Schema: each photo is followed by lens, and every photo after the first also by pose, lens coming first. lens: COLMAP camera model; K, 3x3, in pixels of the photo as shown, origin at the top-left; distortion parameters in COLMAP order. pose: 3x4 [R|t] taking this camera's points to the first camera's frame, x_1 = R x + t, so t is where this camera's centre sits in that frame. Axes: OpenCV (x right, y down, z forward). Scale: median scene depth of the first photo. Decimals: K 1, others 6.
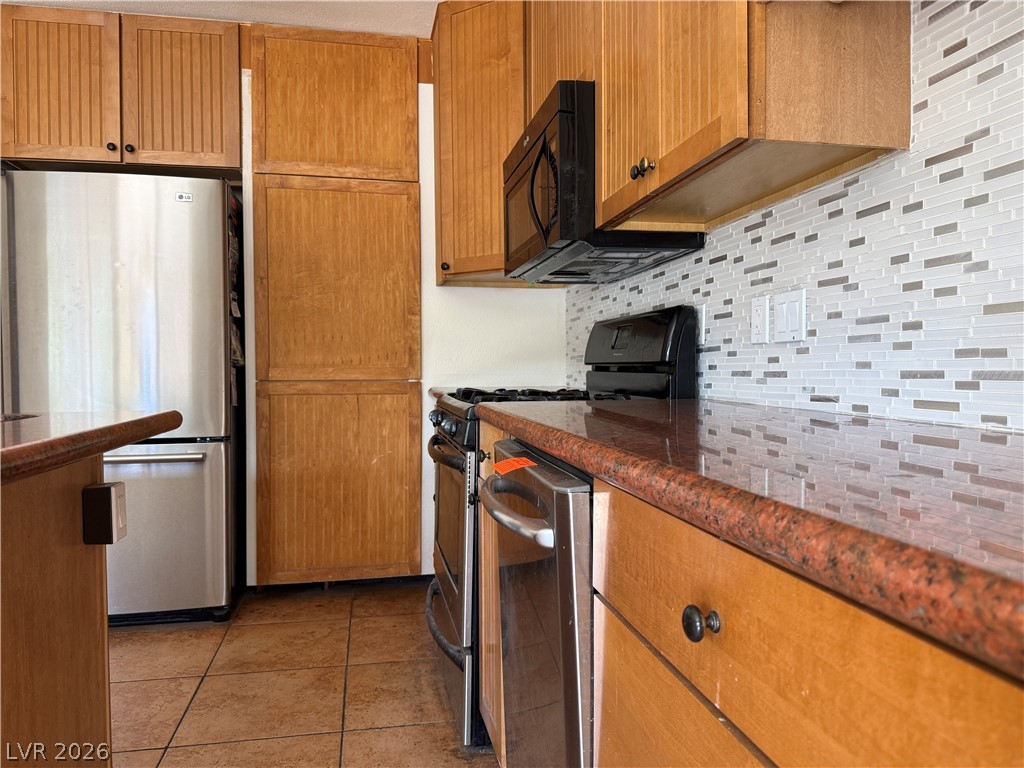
lens RADIAL K [[721.2, 0, 520.1], [0, 721.2, 376.4], [0, 0, 1]] dist [0.070014, -0.091347]
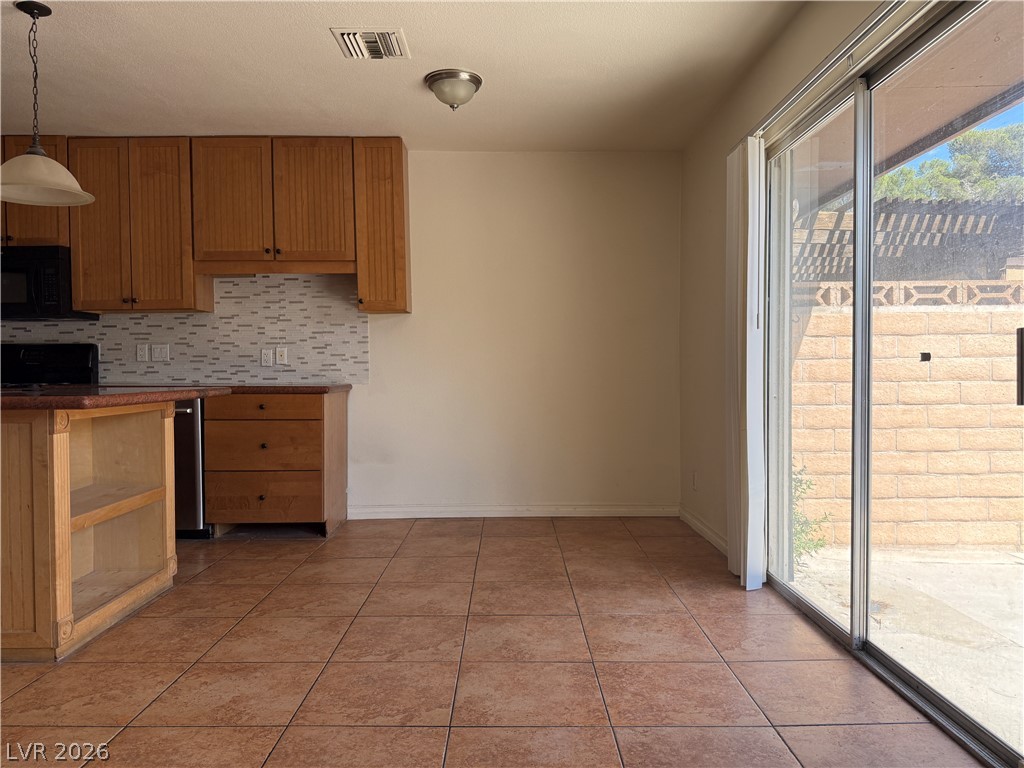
lens RADIAL K [[721.2, 0, 516.5], [0, 721.2, 386.2], [0, 0, 1]] dist [0.070014, -0.091347]
pose [[0.192915, -0.019459, 0.981023, -1.871375], [0.015755, 0.999736, 0.016732, 0.023530], [-0.981089, 0.012228, 0.193170, -0.830747]]
